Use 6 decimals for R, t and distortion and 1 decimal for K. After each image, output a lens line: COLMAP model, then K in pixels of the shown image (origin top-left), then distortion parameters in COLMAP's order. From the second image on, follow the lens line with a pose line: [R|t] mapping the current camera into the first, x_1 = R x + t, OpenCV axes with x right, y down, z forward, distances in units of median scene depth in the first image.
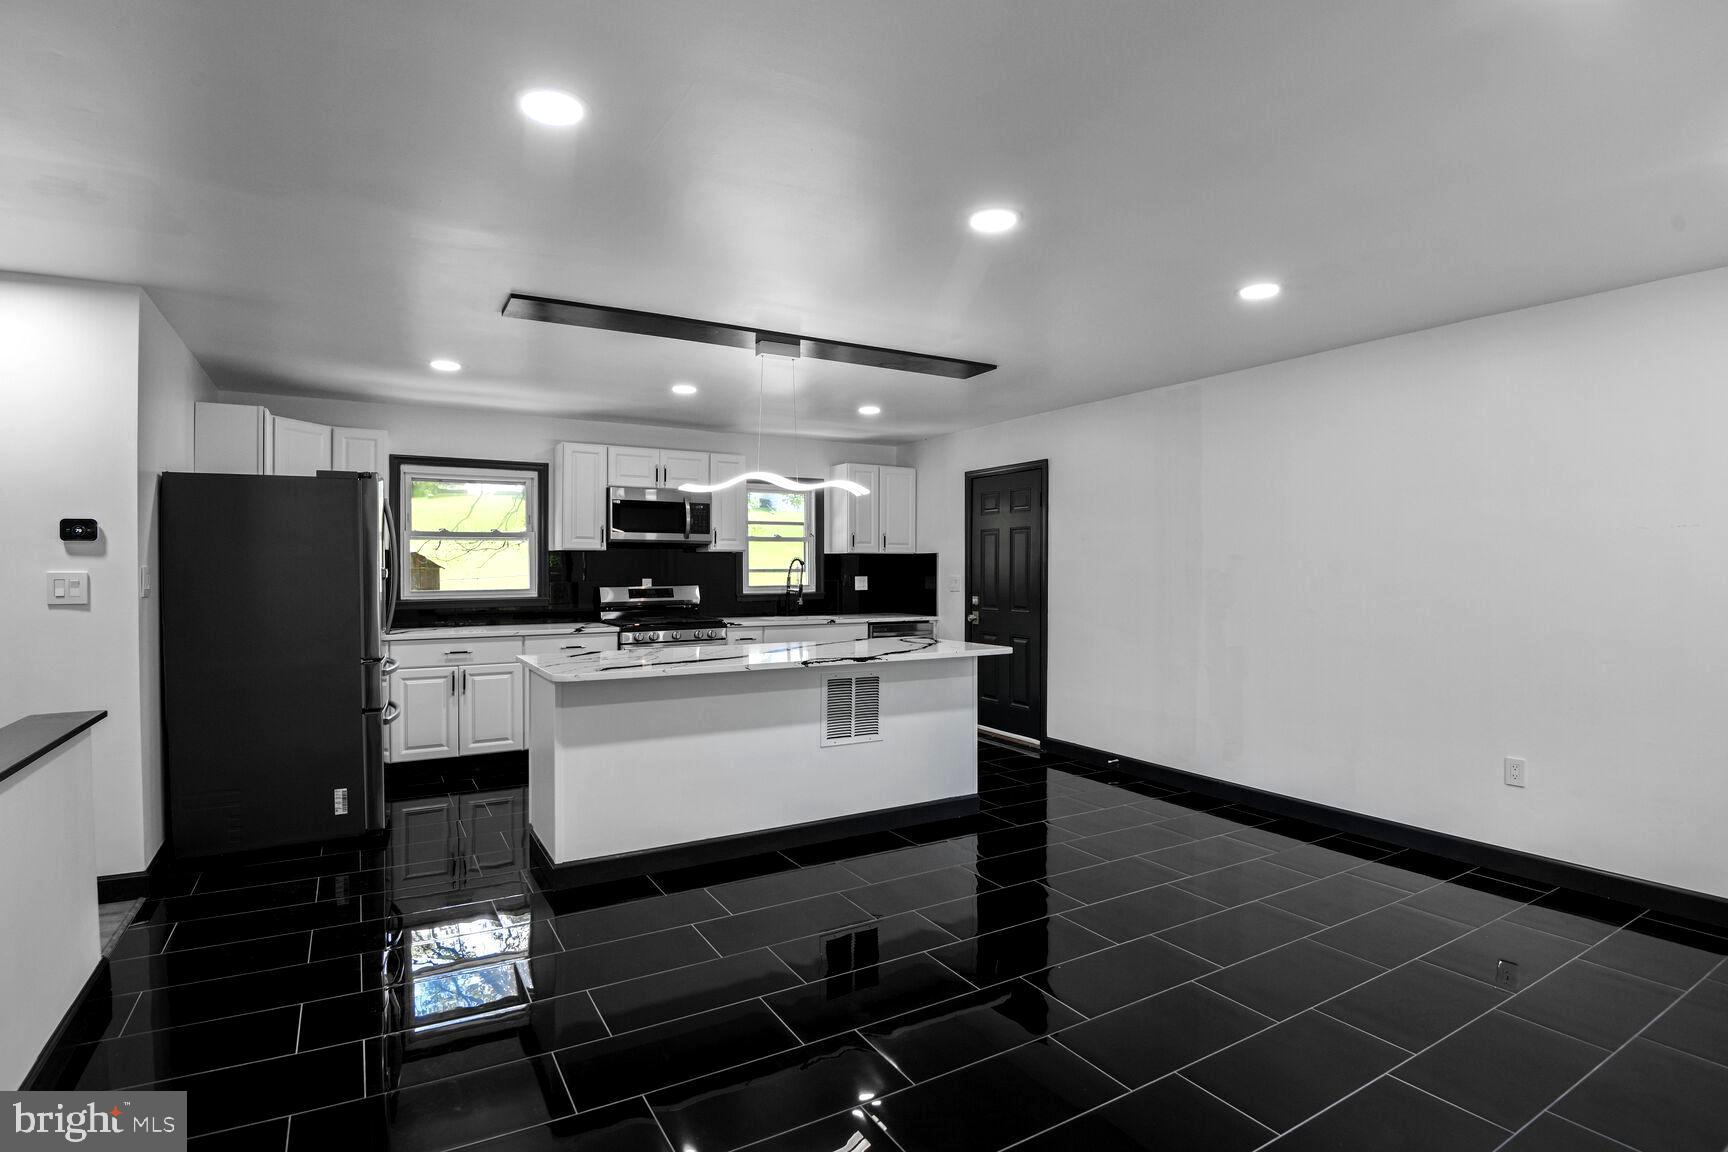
lens RADIAL K [[838.2, 0, 852.8], [0, 838.2, 589.0], [0, 0, 1]] dist [-0.020072, -0.013222]
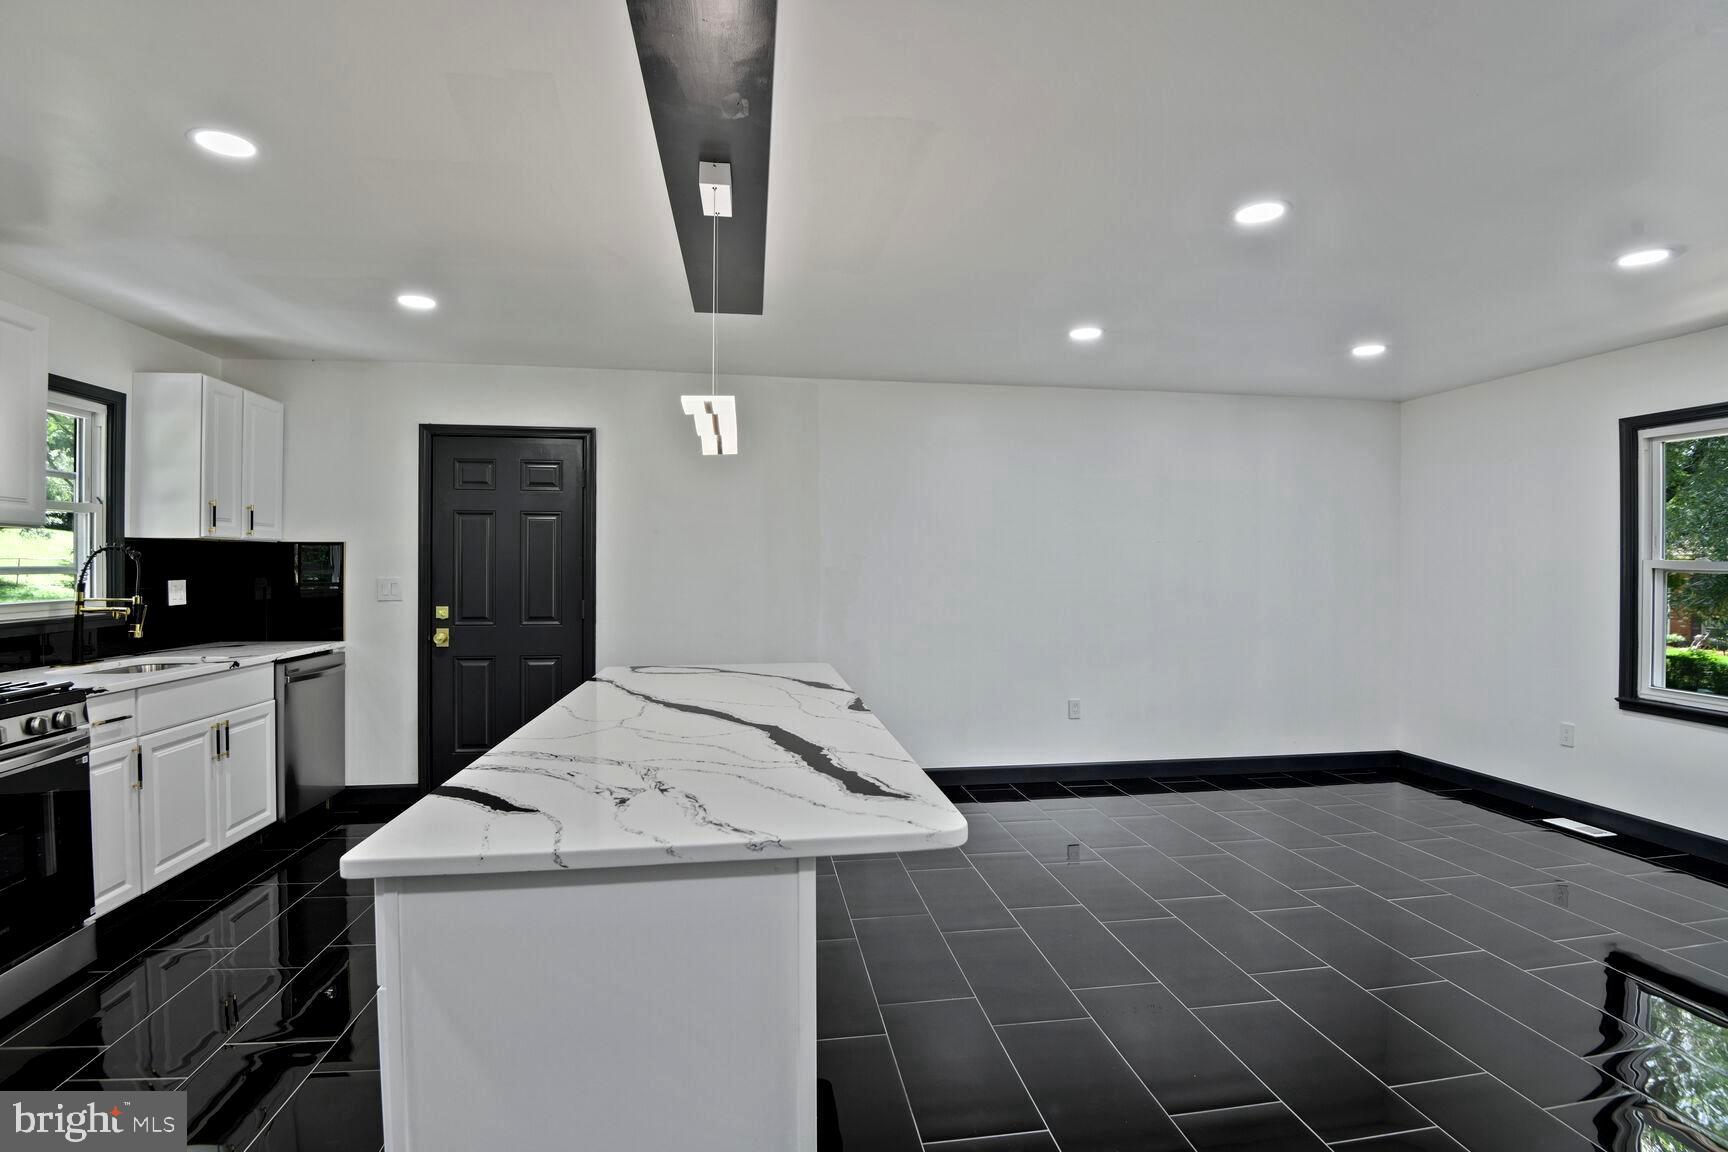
lens RADIAL K [[838.2, 0, 845.1], [0, 838.2, 555.3], [0, 0, 1]] dist [-0.020072, -0.013222]
pose [[0.380095, 0.012719, 0.924860, -0.384572], [0.022228, 0.999491, -0.022880, -0.010669], [-0.924680, 0.029255, 0.379619, 0.451826]]
